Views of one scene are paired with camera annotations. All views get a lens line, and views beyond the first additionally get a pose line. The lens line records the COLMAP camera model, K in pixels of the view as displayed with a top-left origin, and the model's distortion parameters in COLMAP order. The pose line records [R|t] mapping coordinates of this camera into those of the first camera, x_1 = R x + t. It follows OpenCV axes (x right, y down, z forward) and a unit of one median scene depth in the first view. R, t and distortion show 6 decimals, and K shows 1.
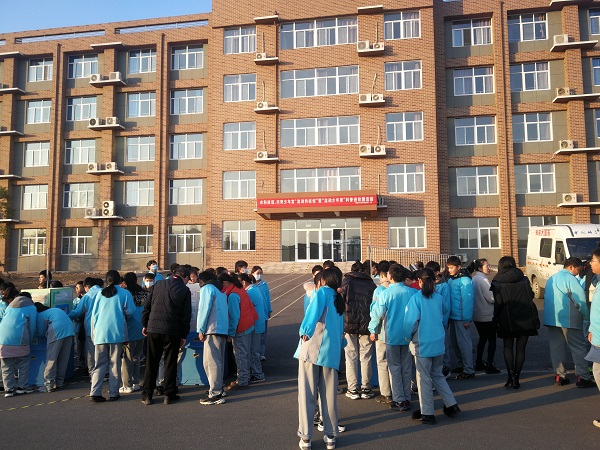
lens RADIAL K [[476.0, 0, 300.4], [0, 476.0, 226.7], [0, 0, 1]] dist [0.014781, -0.020271]
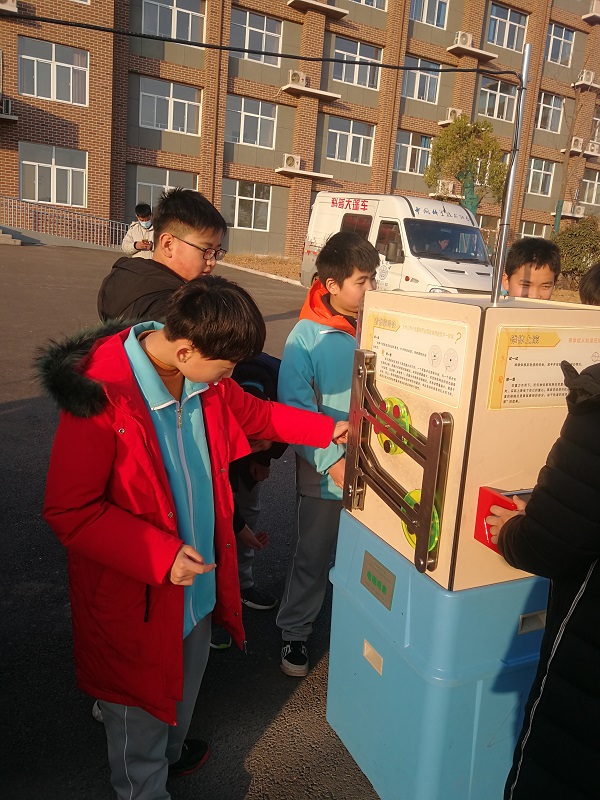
lens RADIAL K [[634.6, 0, 300.5], [0, 634.6, 398.4], [0, 0, 1]] dist [0.014781, -0.020271]
pose [[0.800935, -0.048780, 0.596761, -0.007879], [-0.144110, 0.951672, 0.271207, 0.016753], [-0.581150, -0.303218, 0.755197, 0.168140]]
